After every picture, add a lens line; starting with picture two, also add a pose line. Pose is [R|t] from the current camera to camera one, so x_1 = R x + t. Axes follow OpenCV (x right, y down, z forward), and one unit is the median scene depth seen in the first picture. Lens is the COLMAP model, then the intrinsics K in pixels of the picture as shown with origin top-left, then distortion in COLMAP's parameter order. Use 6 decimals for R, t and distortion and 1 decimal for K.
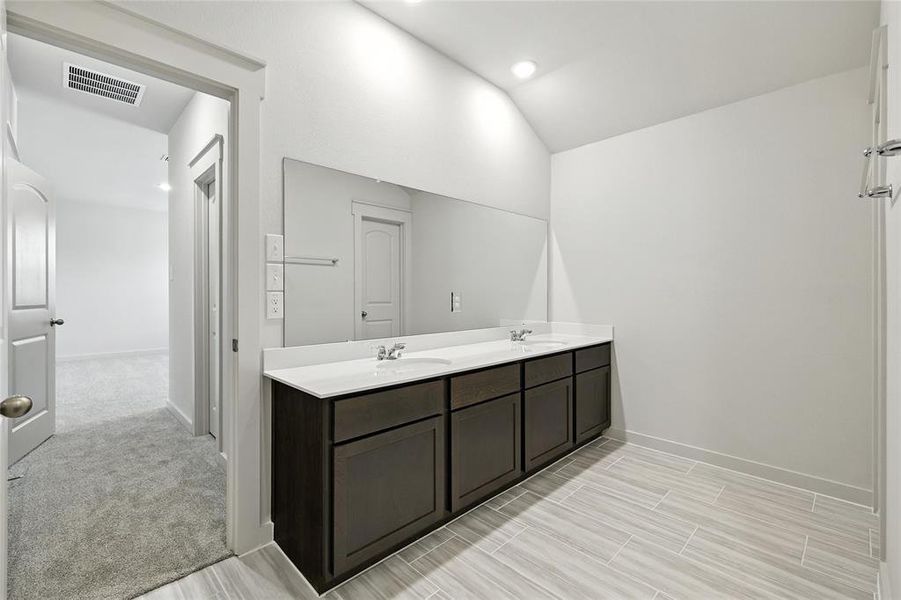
lens RADIAL K [[395.0, 0, 450.4], [0, 395.0, 296.5], [0, 0, 1]] dist [-0.003683, -0.000314]
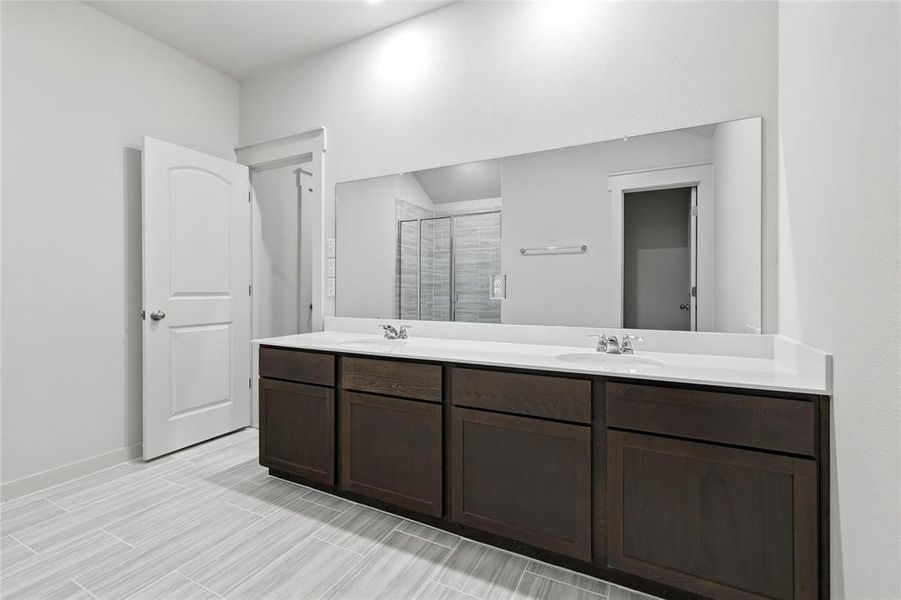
lens RADIAL K [[395.0, 0, 451.1], [0, 395.0, 293.5], [0, 0, 1]] dist [-0.003683, -0.000314]
pose [[0.314453, 0.004713, -0.949261, 0.991526], [-0.009300, 0.999955, 0.001884, 0.035663], [0.949228, 0.008236, 0.314482, 0.879278]]
